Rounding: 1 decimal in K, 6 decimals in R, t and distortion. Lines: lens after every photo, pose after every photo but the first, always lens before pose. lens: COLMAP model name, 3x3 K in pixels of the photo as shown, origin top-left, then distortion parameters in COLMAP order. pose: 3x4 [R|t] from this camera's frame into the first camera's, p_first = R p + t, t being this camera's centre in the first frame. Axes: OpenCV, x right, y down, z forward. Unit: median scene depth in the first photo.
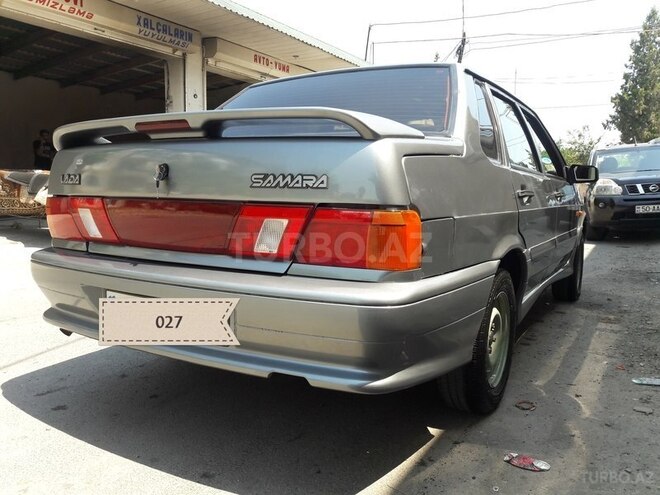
lens RADIAL K [[534.0, 0, 328.4], [0, 534.0, 246.5], [0, 0, 1]] dist [0.026412, -0.029686]
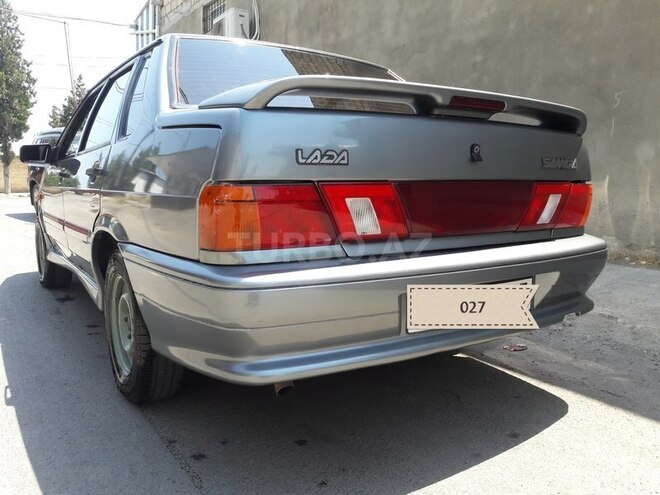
lens RADIAL K [[534.0, 0, 332.2], [0, 534.0, 245.1], [0, 0, 1]] dist [0.026412, -0.029686]
pose [[0.435769, -0.120154, 0.892003, -1.292204], [0.100264, 0.991361, 0.084556, -0.082322], [-0.894457, 0.052589, 0.444052, 0.817430]]
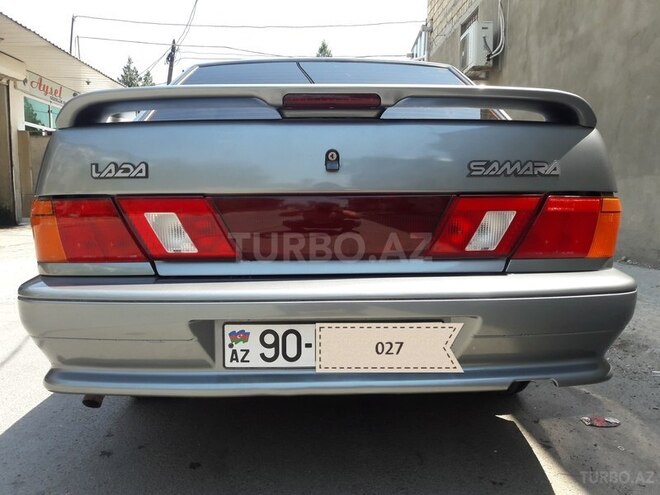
lens RADIAL K [[534.0, 0, 332.8], [0, 534.0, 249.8], [0, 0, 1]] dist [0.026412, -0.029686]
pose [[0.841144, -0.068751, 0.536424, -0.733551], [0.076043, 0.997068, 0.008550, -0.013826], [-0.535439, 0.033599, 0.843905, 0.351404]]
